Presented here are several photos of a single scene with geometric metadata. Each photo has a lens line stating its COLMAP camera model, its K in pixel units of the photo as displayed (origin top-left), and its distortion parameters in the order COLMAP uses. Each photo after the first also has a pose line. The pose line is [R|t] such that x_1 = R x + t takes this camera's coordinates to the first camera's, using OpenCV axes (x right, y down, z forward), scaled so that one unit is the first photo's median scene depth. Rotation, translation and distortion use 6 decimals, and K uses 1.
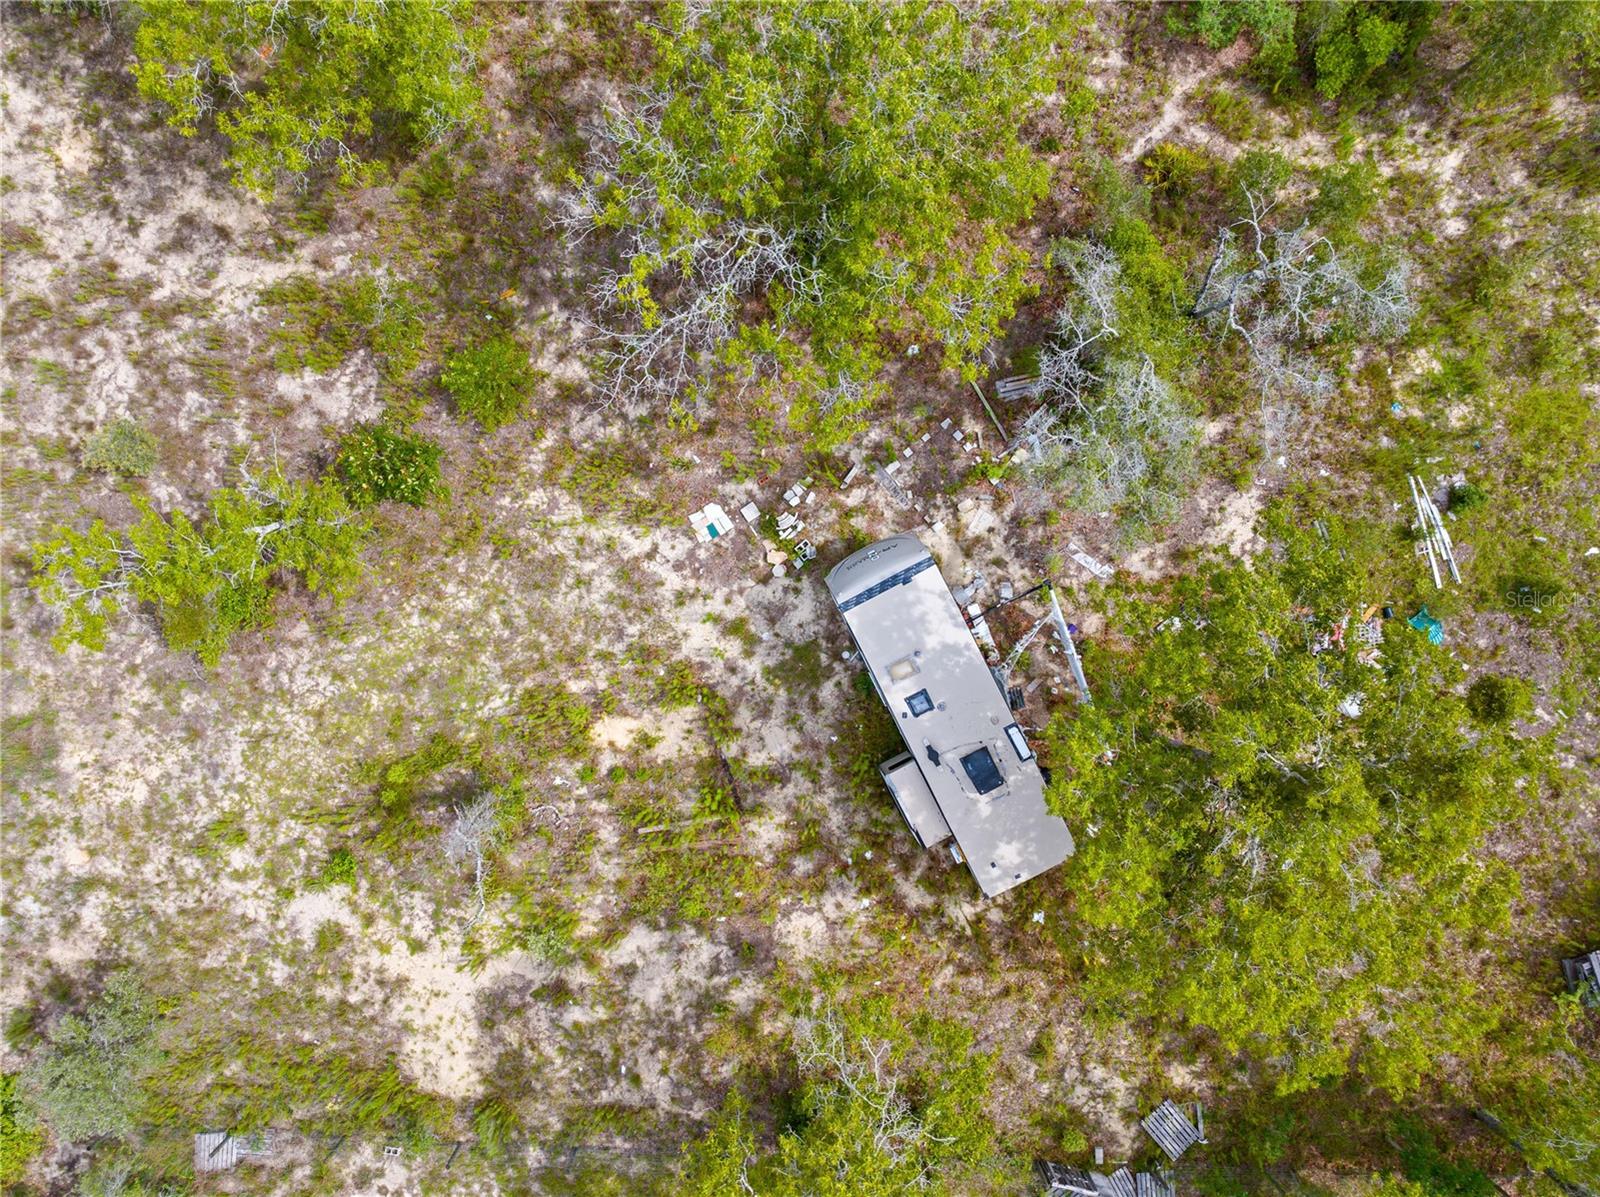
lens RADIAL K [[1127.7, 0, 786.9], [0, 1127.7, 600.7], [0, 0, 1]] dist [-0.042071, 0.008792]
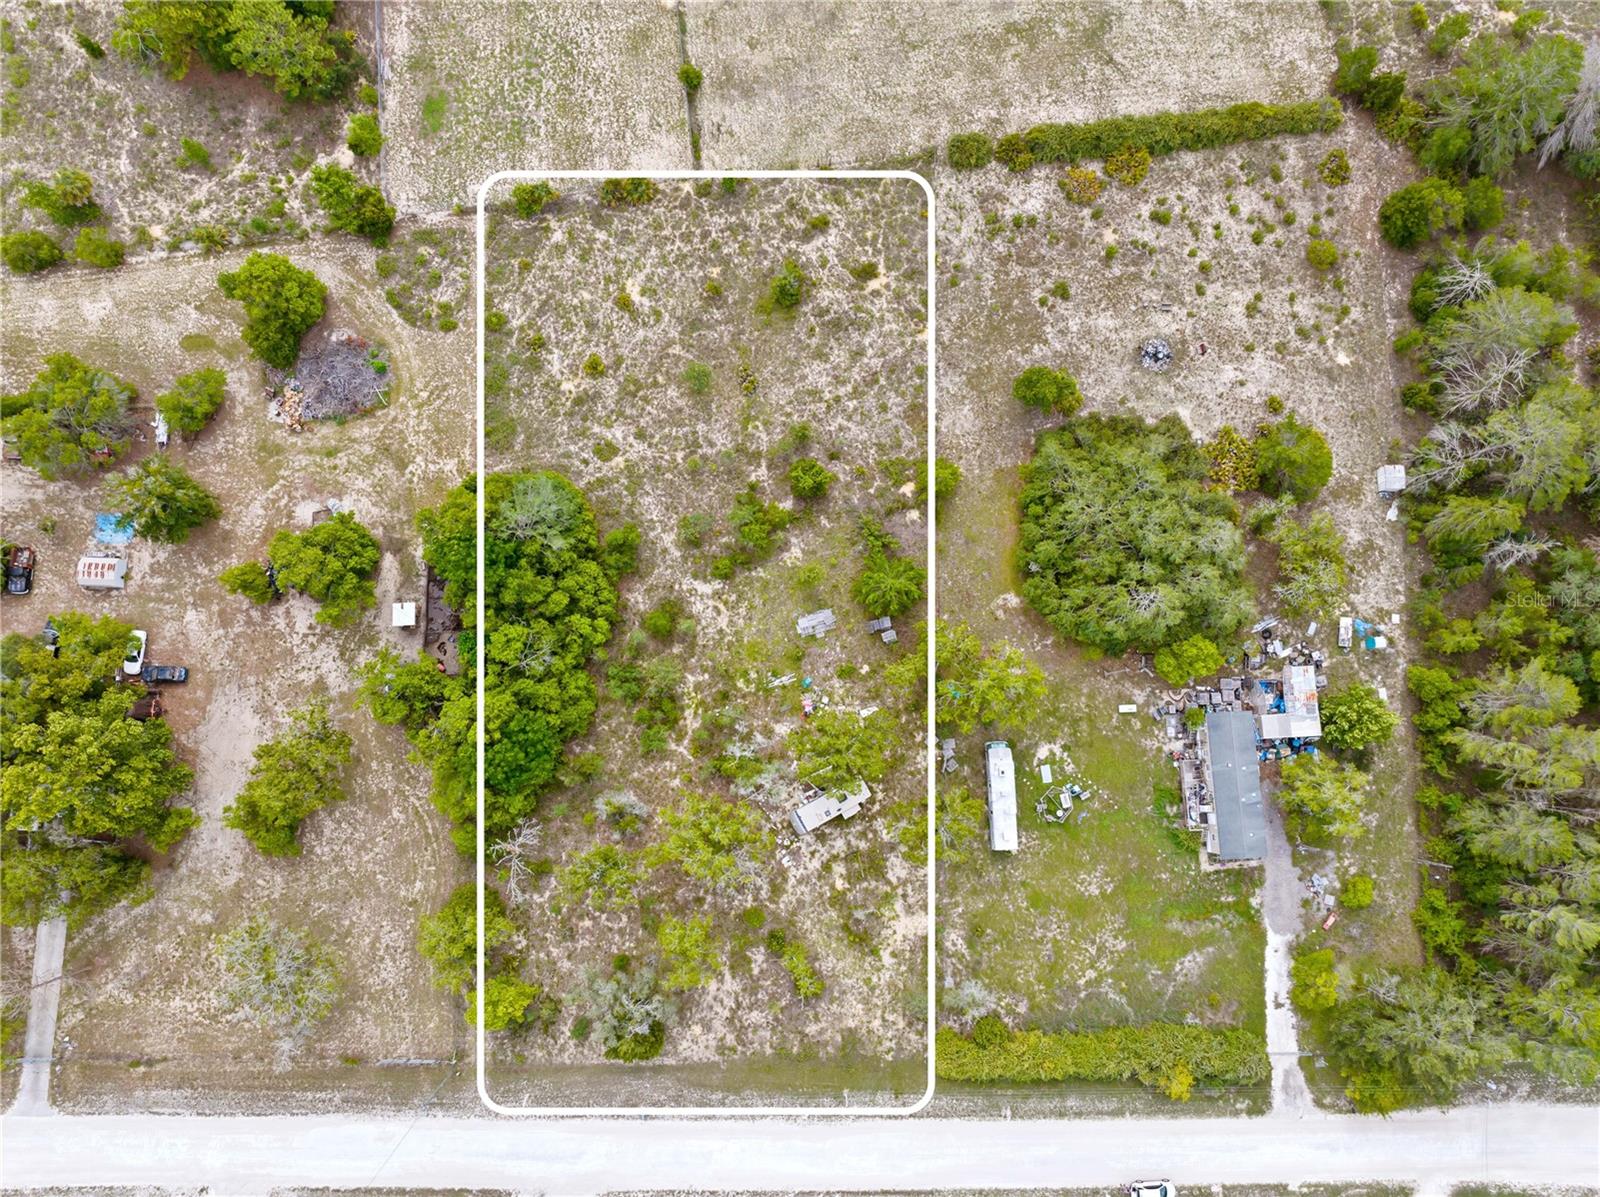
lens RADIAL K [[1127.7, 0, 796.0], [0, 1127.7, 598.2], [0, 0, 1]] dist [-0.042071, 0.008792]
pose [[-0.035578, -0.990653, 0.131683, 0.337554], [0.999240, -0.033162, 0.020494, -0.086975], [-0.015936, 0.132312, 0.991080, -3.136991]]
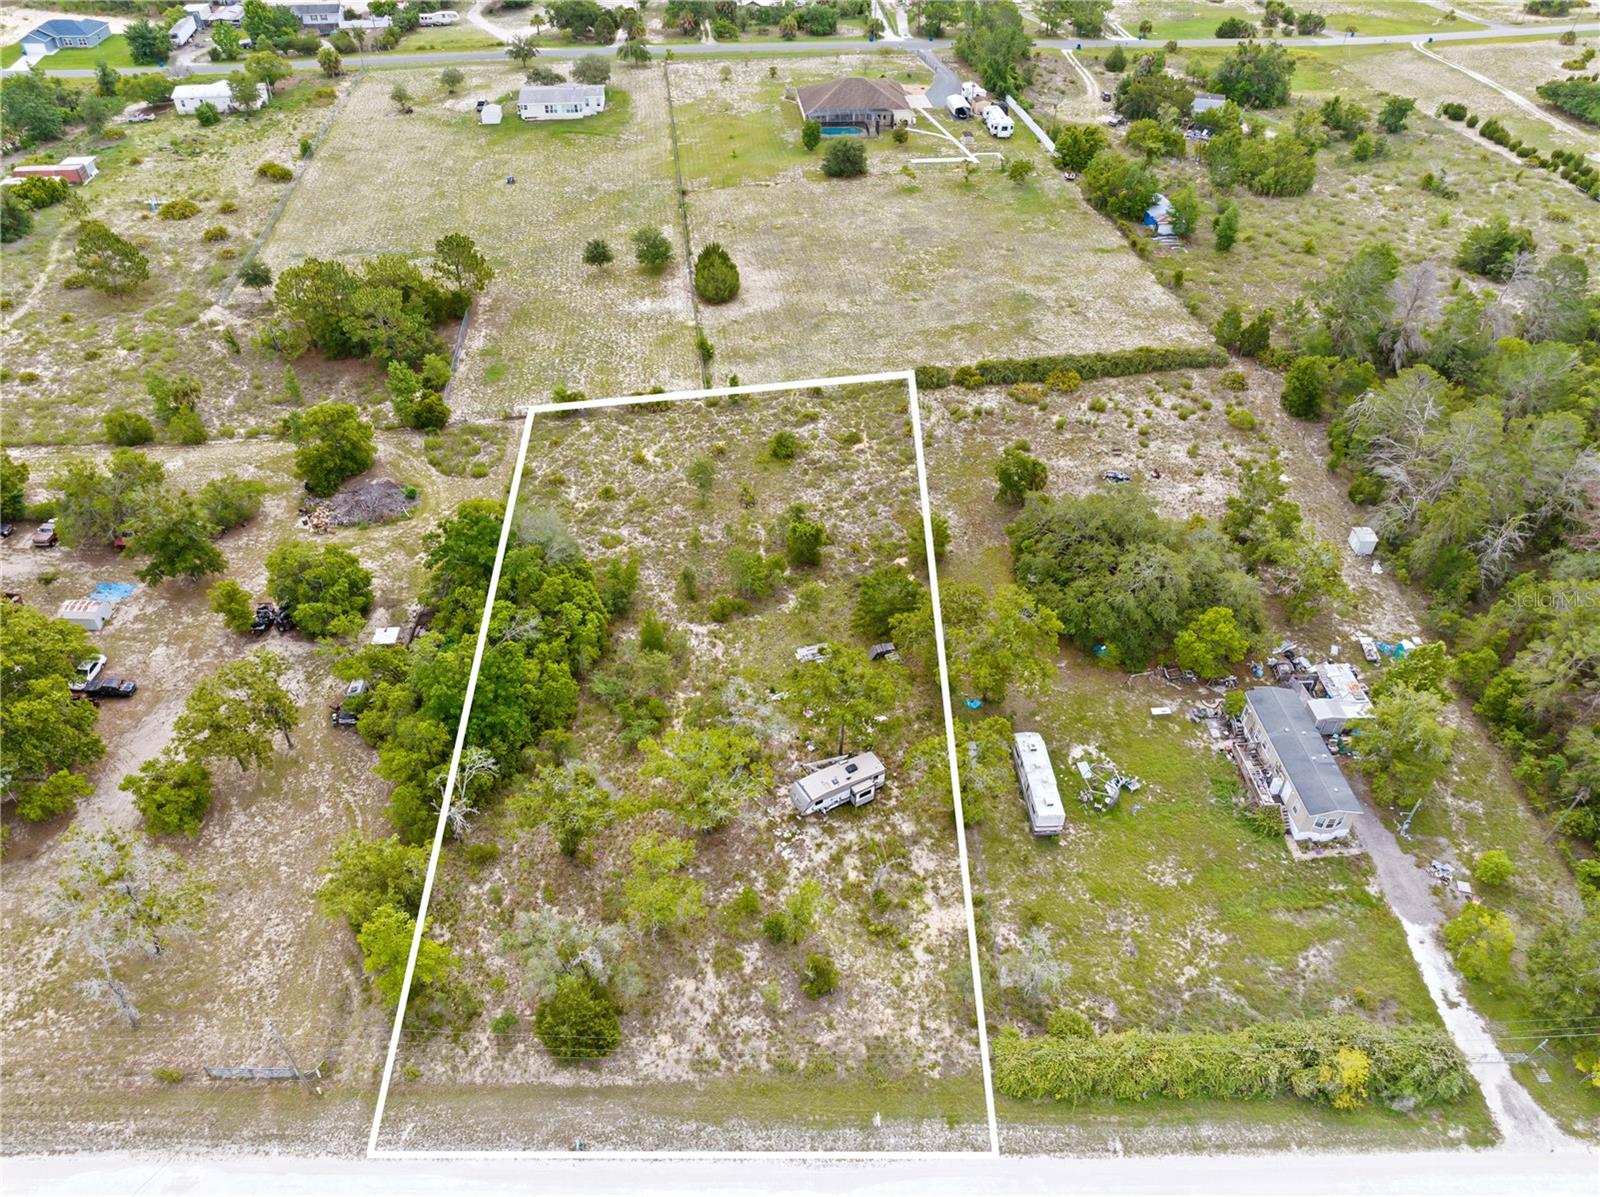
lens RADIAL K [[1127.7, 0, 797.7], [0, 1127.7, 589.5], [0, 0, 1]] dist [-0.042071, 0.008792]
pose [[-0.050986, -0.644411, 0.762977, -2.091932], [0.998542, -0.019339, 0.050394, -0.190761], [-0.017719, 0.764434, 0.644458, -1.725064]]
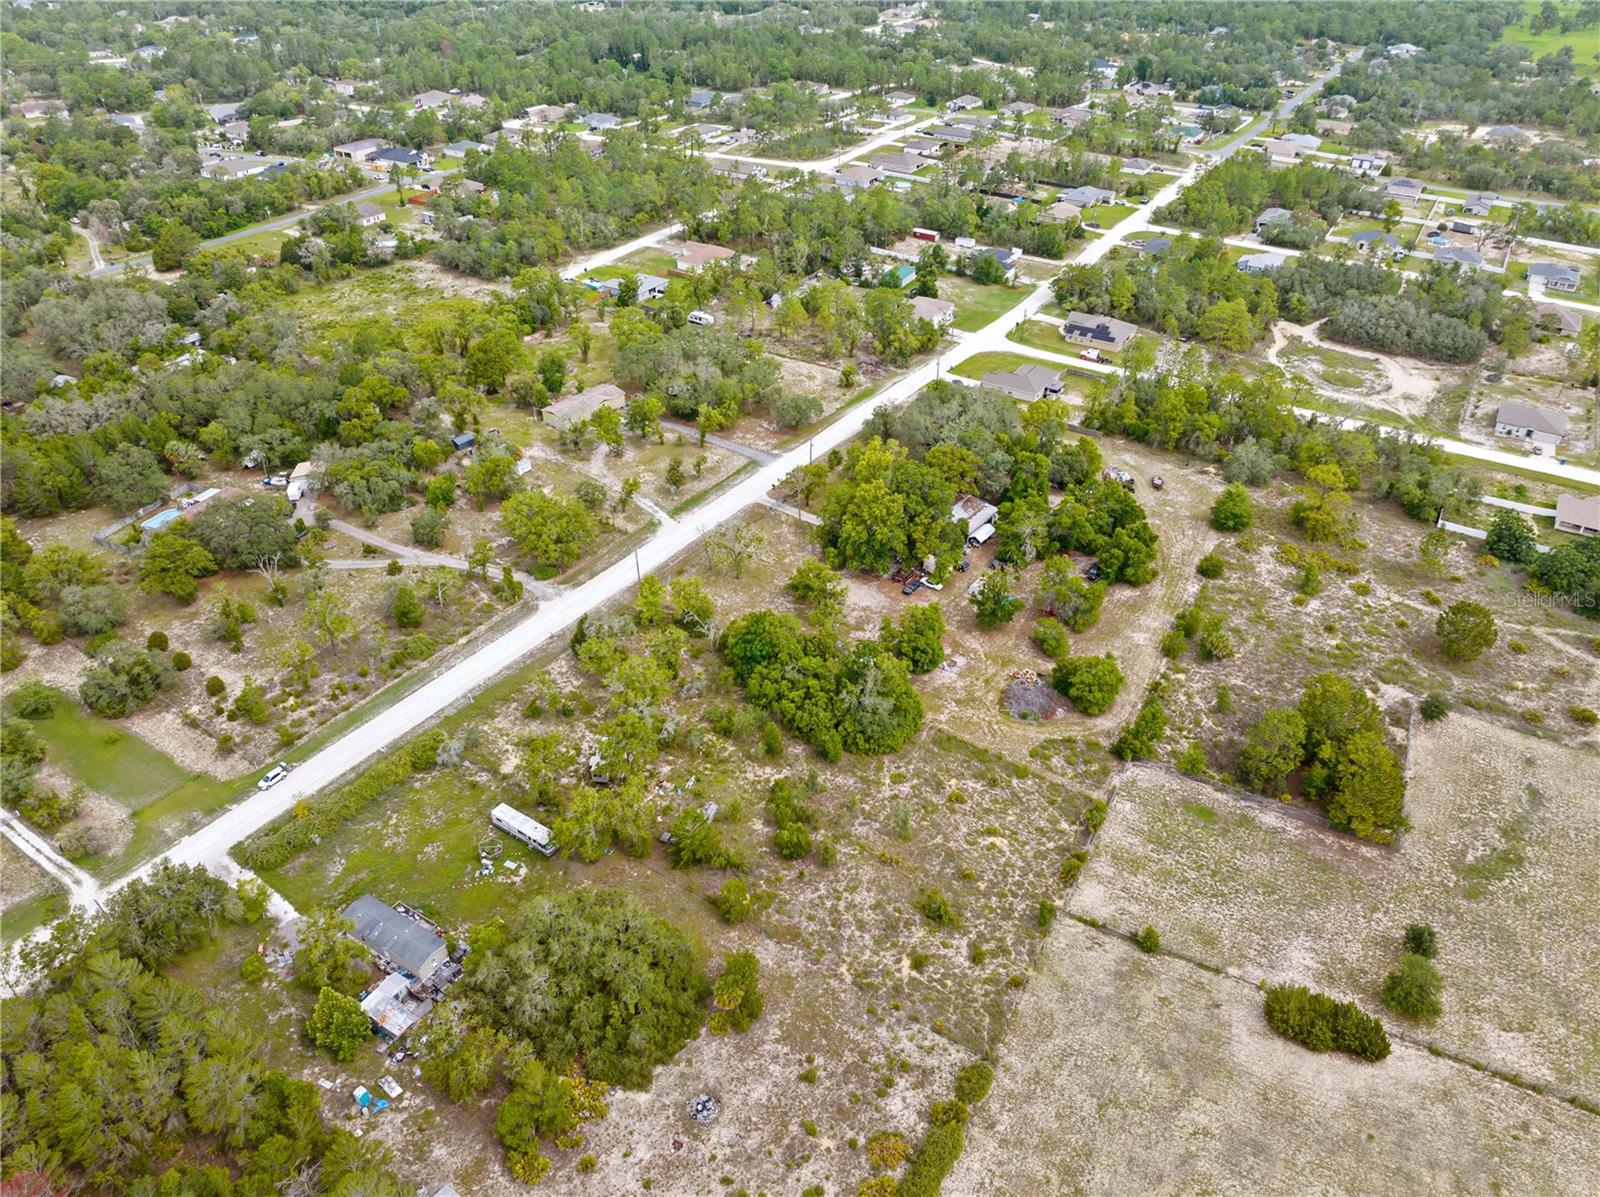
lens RADIAL K [[1127.7, 0, 800.7], [0, 1127.7, 596.6], [0, 0, 1]] dist [-0.042071, 0.008792]
pose [[0.838861, 0.307370, -0.449262, 3.443865], [-0.544344, 0.471114, -0.694076, 3.292730], [-0.001684, 0.826786, 0.562514, -3.159650]]
